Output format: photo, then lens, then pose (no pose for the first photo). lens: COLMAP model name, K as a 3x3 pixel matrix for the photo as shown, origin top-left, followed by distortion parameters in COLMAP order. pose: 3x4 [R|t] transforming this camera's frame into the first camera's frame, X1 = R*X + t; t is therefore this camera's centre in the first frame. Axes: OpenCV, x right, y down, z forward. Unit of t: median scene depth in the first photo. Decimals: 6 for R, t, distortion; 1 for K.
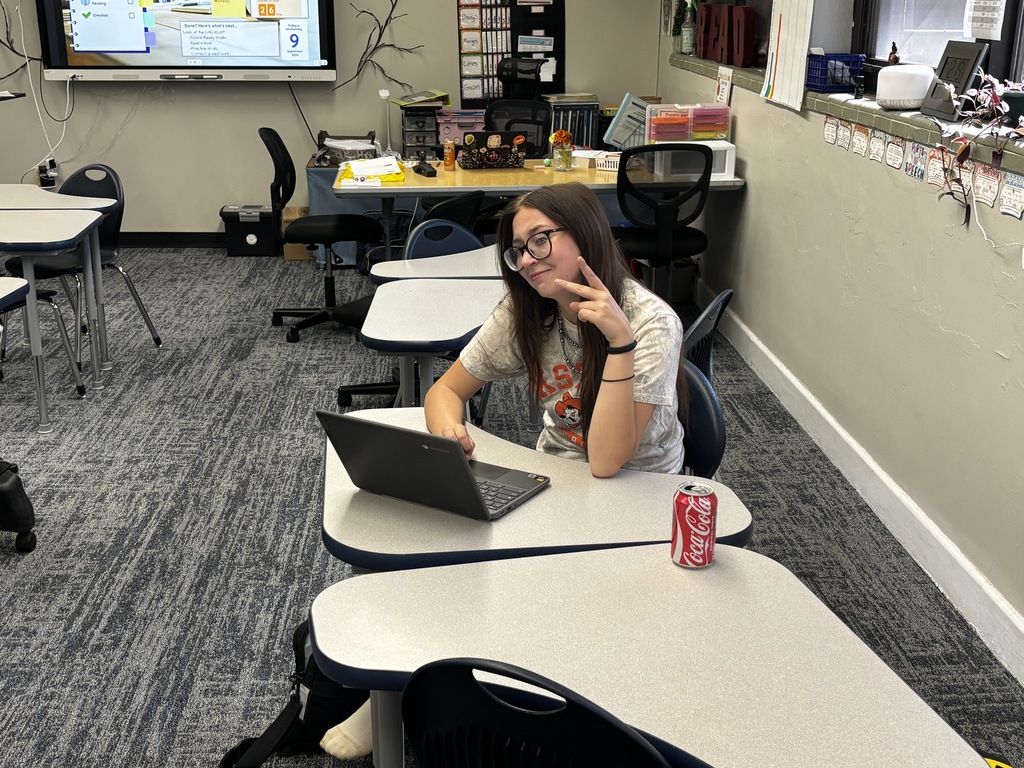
lens RADIAL K [[1228.5, 0, 513.5], [0, 1228.5, 387.6], [0, 0, 1]] dist [0.015531, 0.000000]
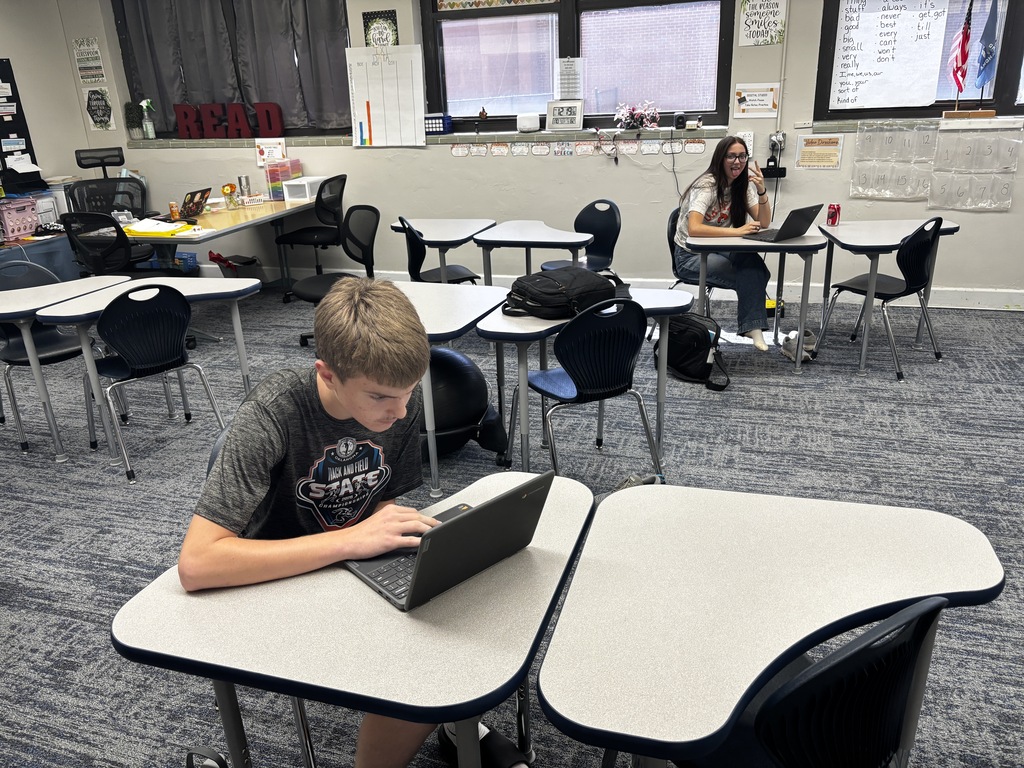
lens RADIAL K [[784.7, 0, 510.9], [0, 784.7, 374.8], [0, 0, 1]] dist [0.023120, -0.033743]
pose [[0.353295, -0.335364, 0.873335, -1.387708], [0.323752, 0.919682, 0.222192, -0.163018], [-0.877706, 0.204245, 0.433494, 0.527520]]
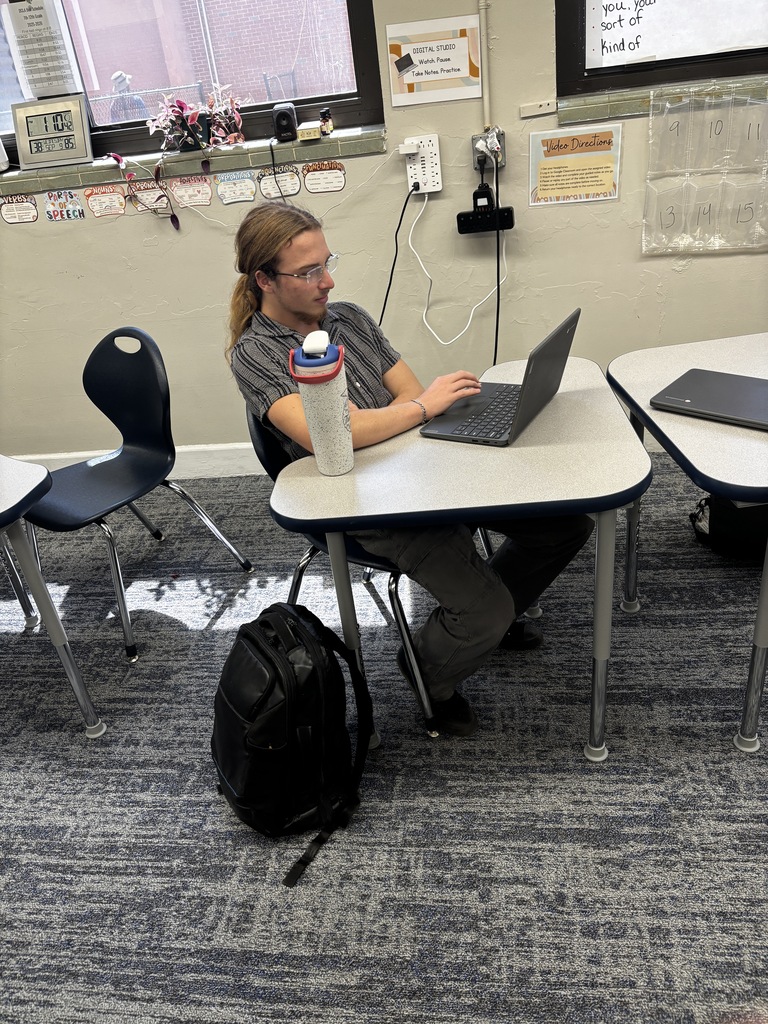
lens RADIAL K [[784.7, 0, 382.7], [0, 784.7, 519.2], [0, 0, 1]] dist [0.023120, -0.033743]
pose [[0.167591, -0.508900, 0.844354, -0.469794], [0.409011, 0.815171, 0.410129, -0.132106], [-0.897008, 0.276616, 0.344761, 0.577631]]
